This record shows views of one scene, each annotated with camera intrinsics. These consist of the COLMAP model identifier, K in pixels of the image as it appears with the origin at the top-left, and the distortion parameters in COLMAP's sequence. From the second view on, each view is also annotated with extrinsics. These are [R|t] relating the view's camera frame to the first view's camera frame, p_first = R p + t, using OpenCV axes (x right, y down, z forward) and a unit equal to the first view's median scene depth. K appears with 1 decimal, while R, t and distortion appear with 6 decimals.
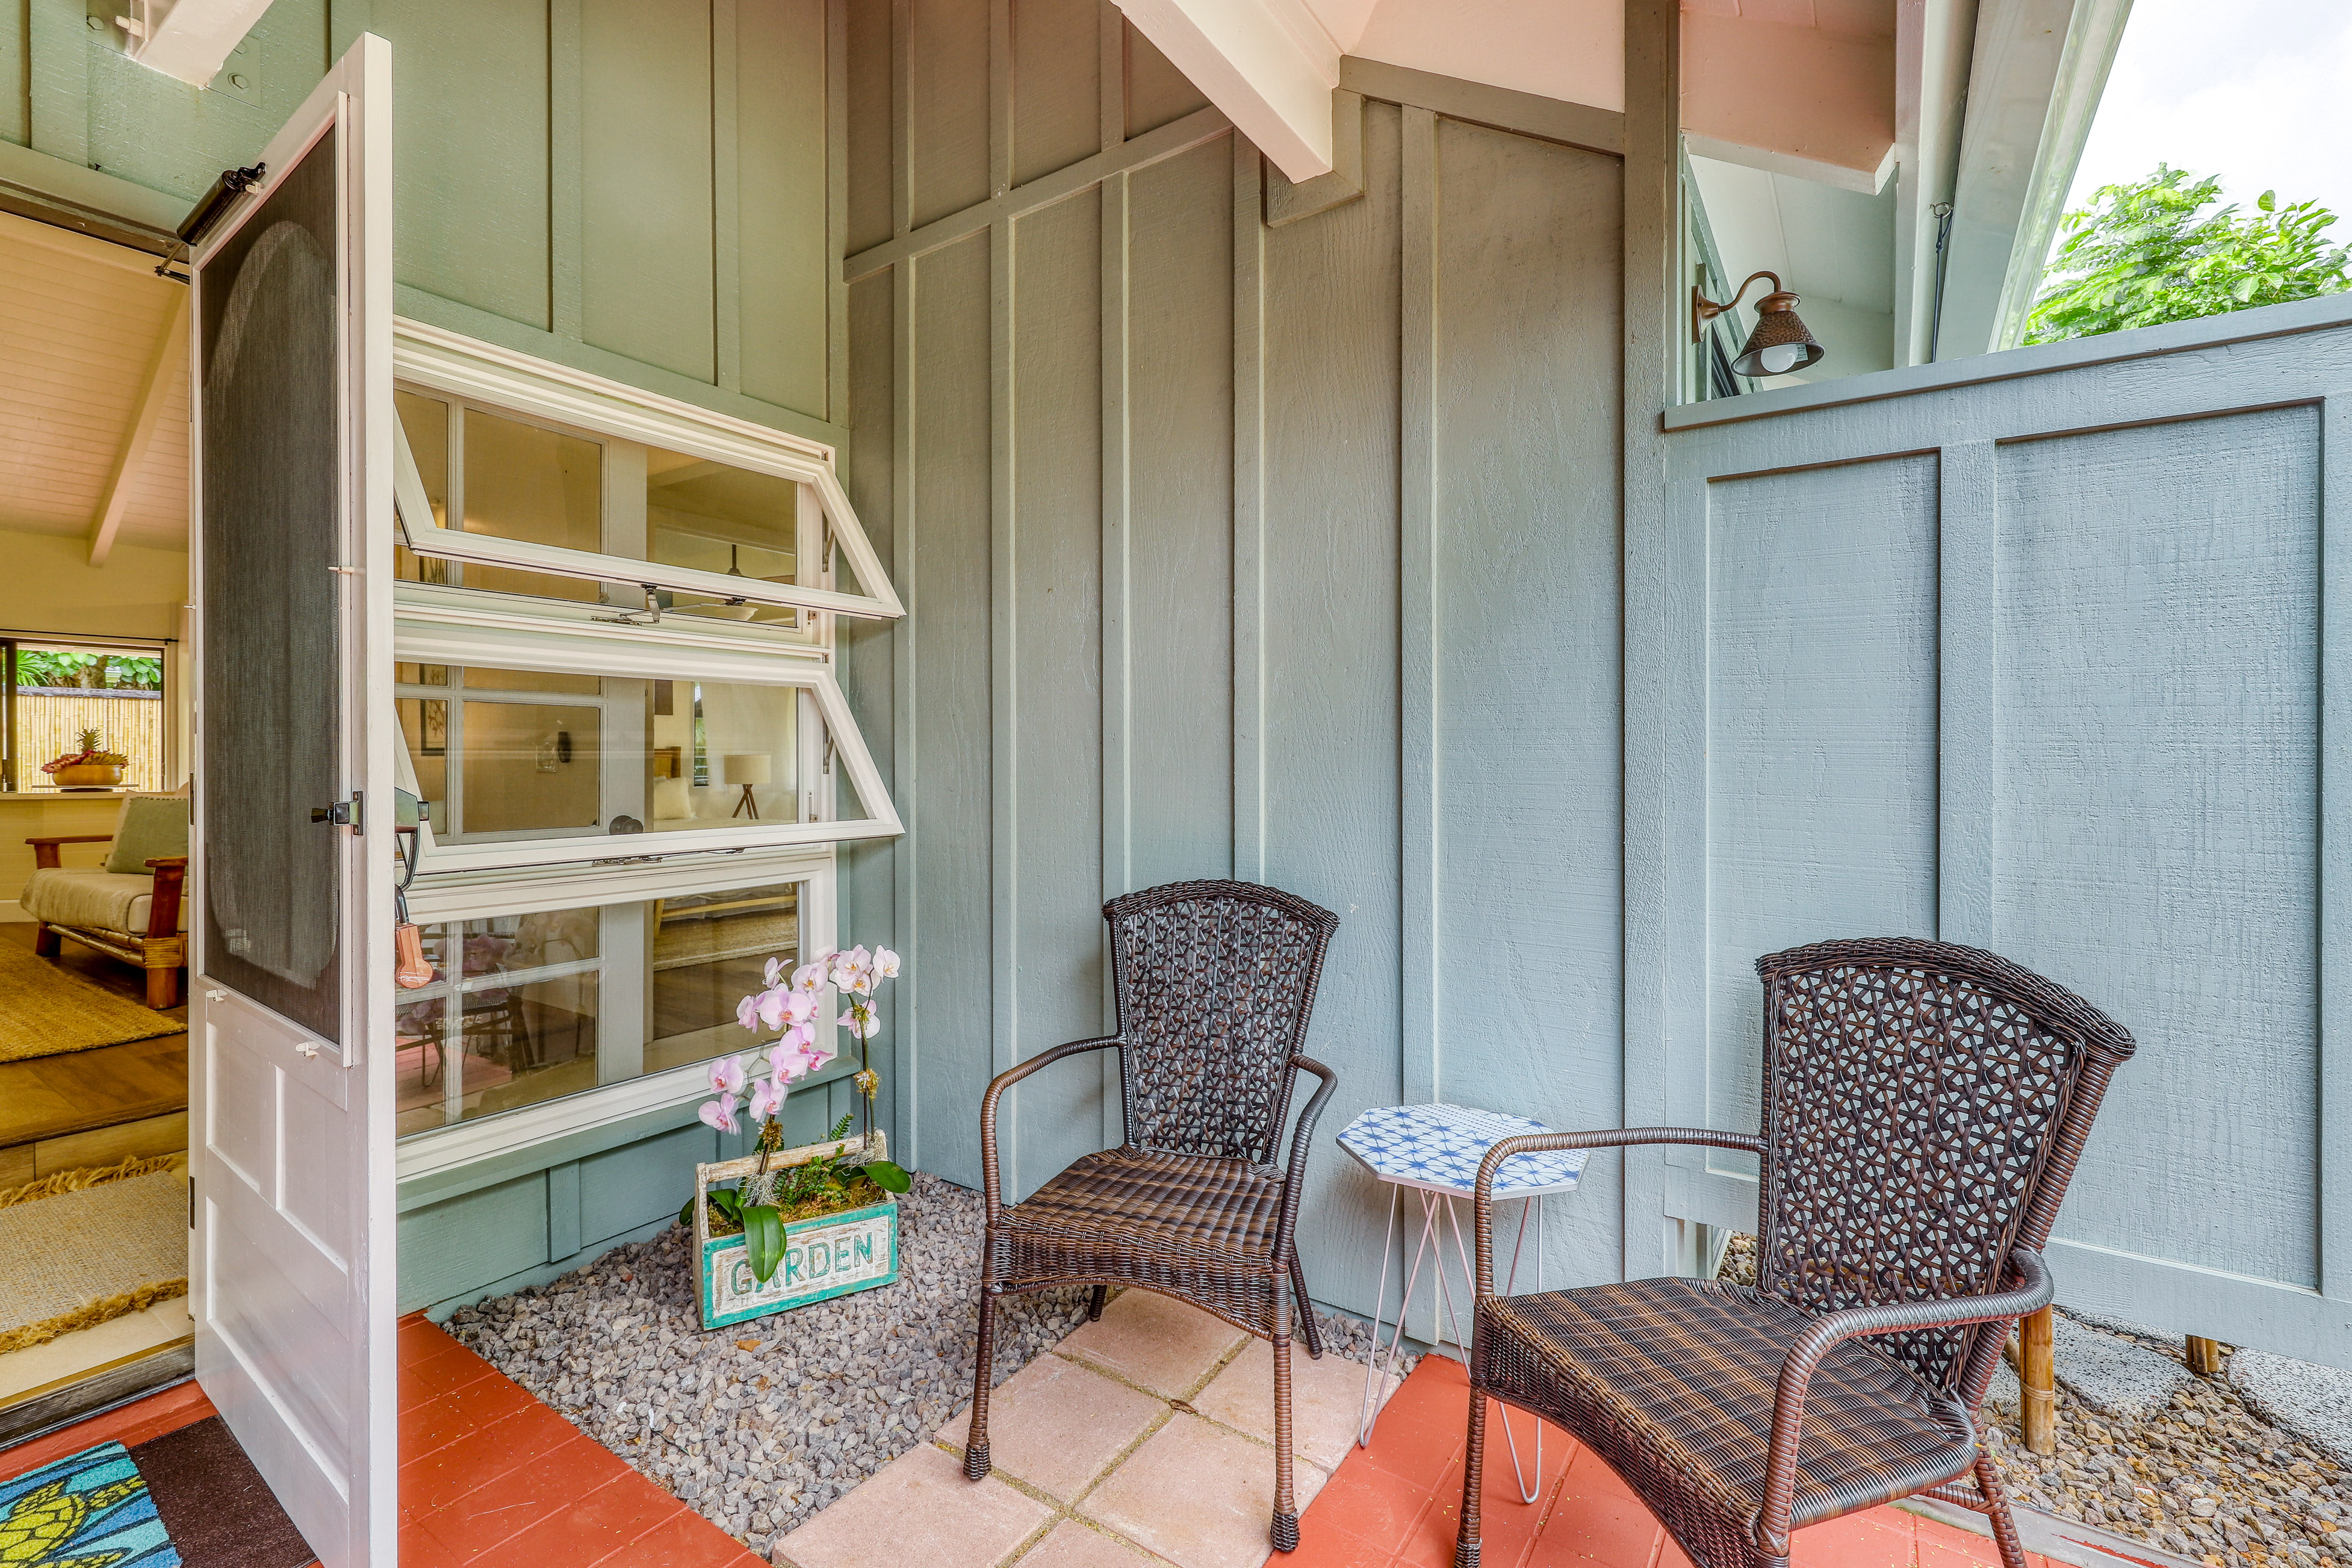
lens RADIAL K [[1046.0, 0, 1178.1], [0, 1046.0, 765.9], [0, 0, 1]] dist [0.001149, 0.000273]
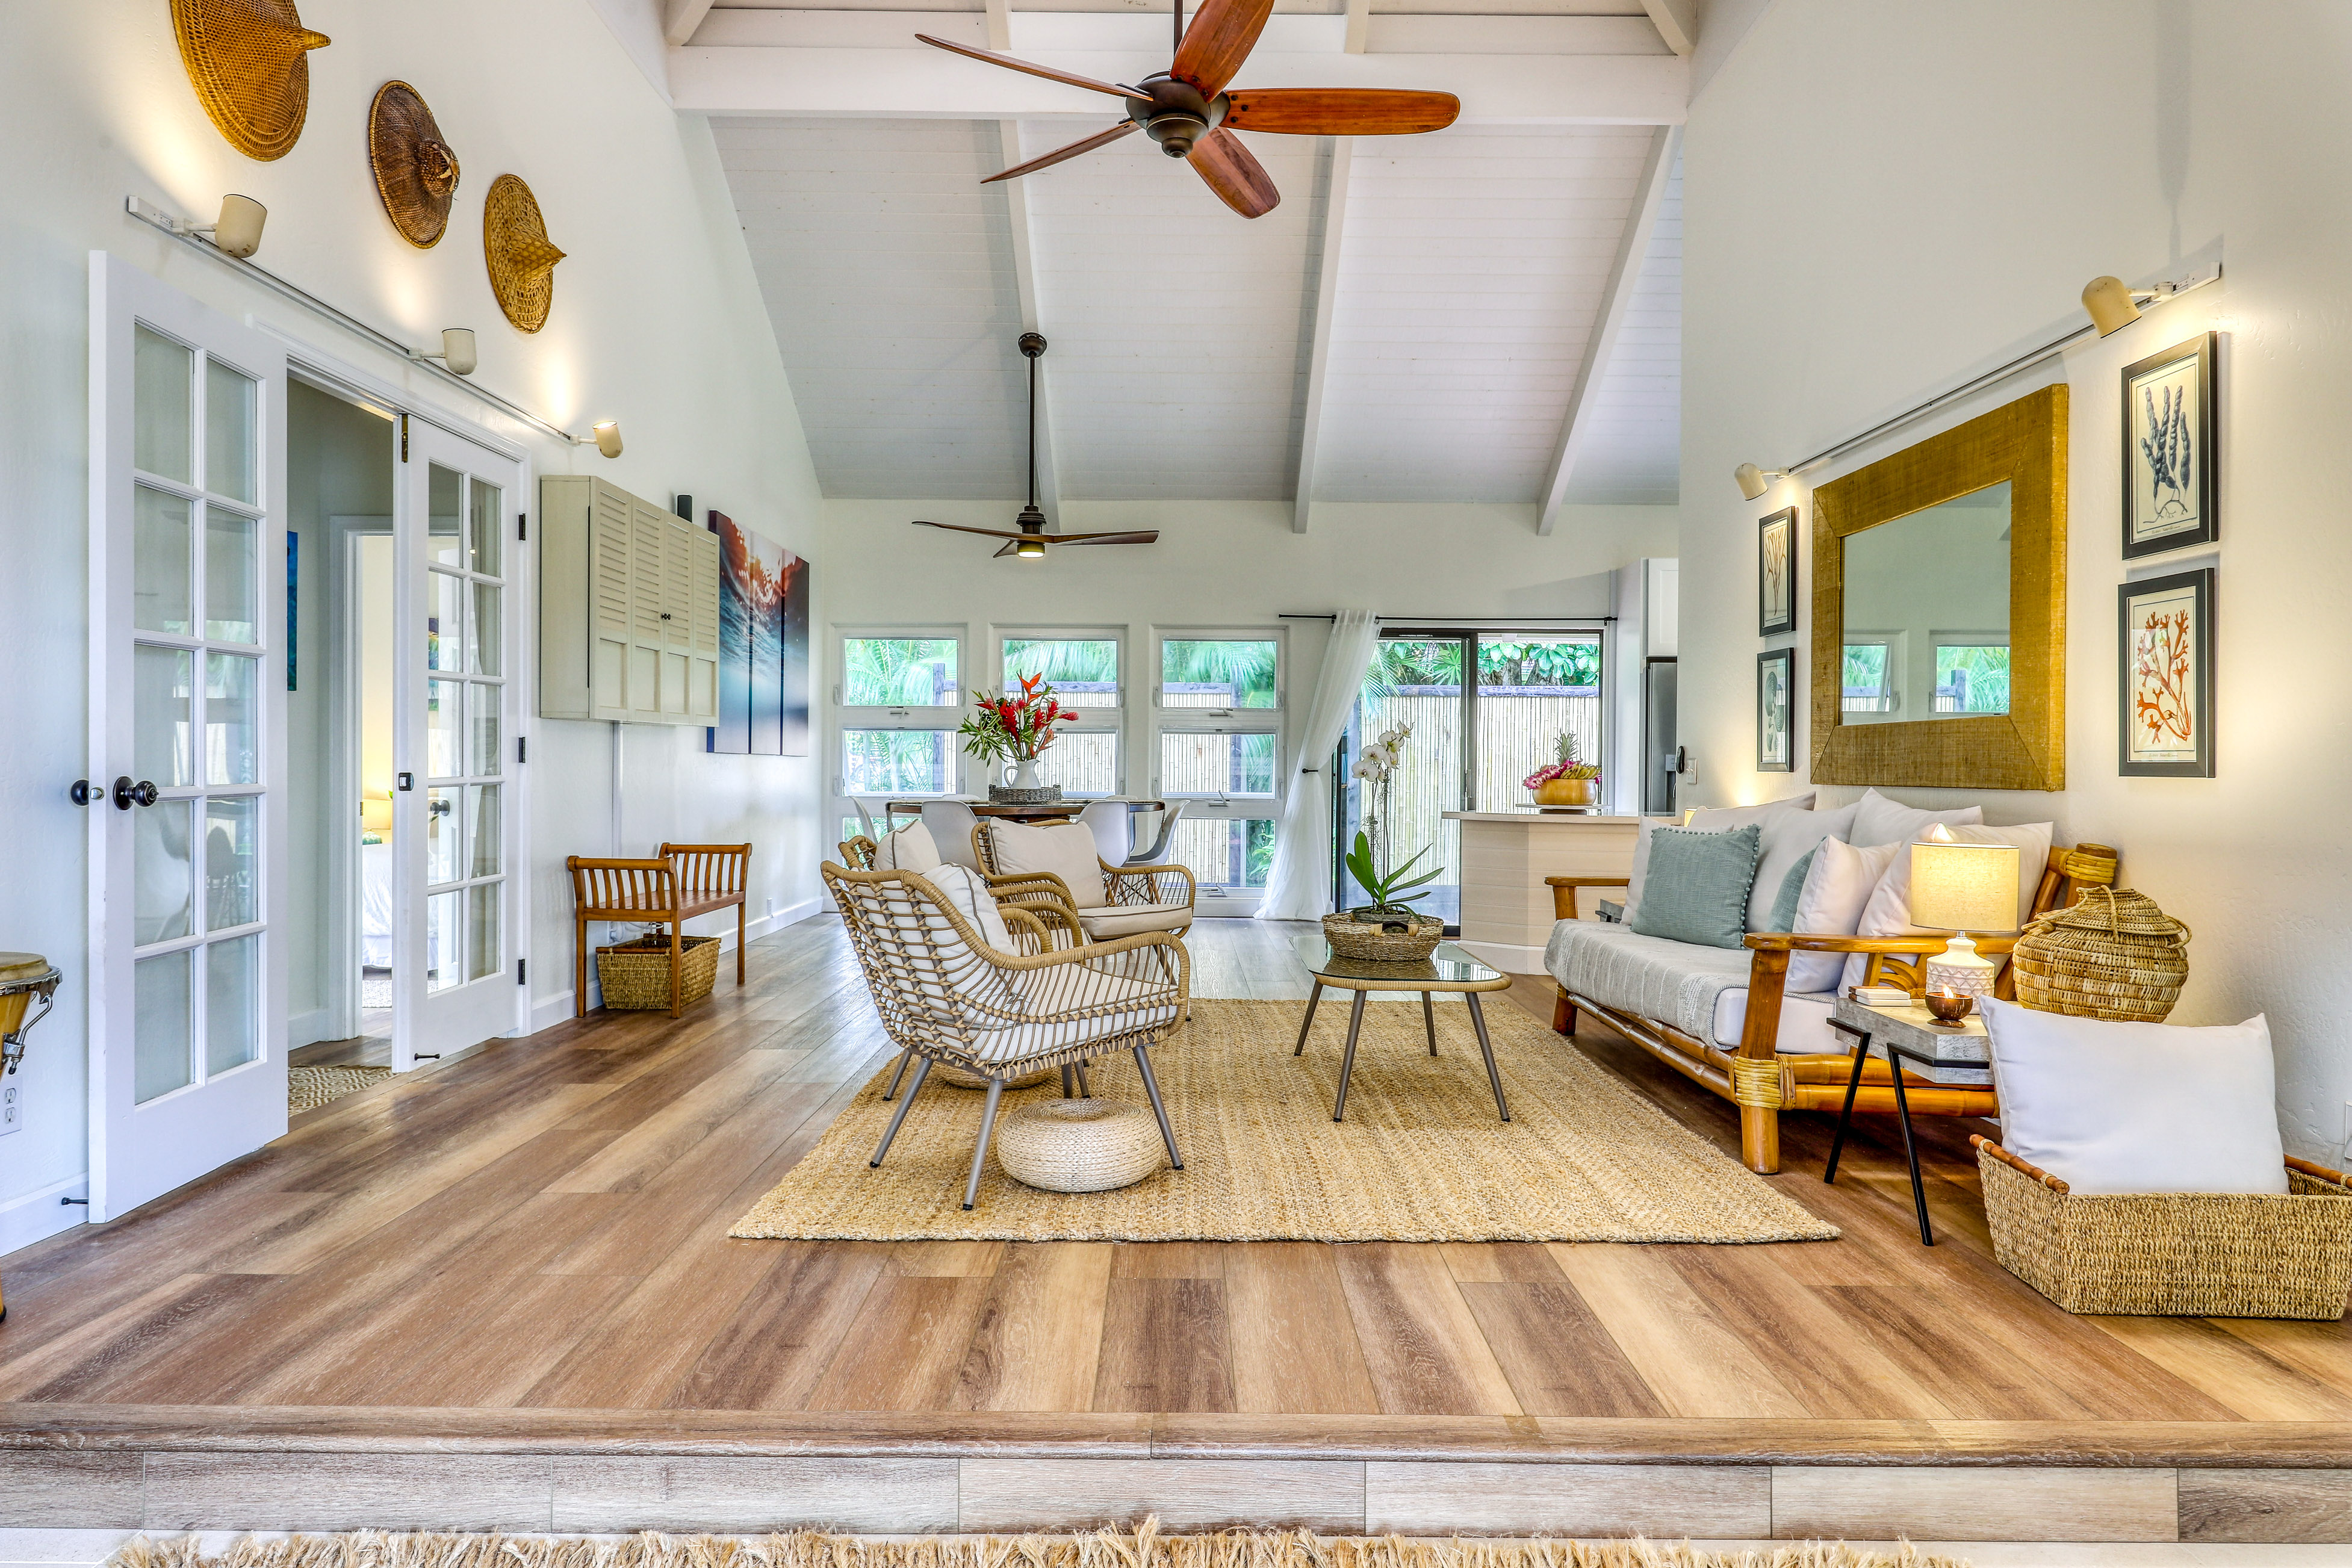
lens RADIAL K [[1623.9, 0, 1176.0], [0, 1623.9, 784.0], [0, 0, 1]] dist [-0.000009, 0.000032]
pose [[0.553716, 0.014192, -0.832585, -0.260543], [-0.013025, 0.999880, 0.008381, -0.004793], [0.832604, 0.006204, 0.553834, 0.118324]]
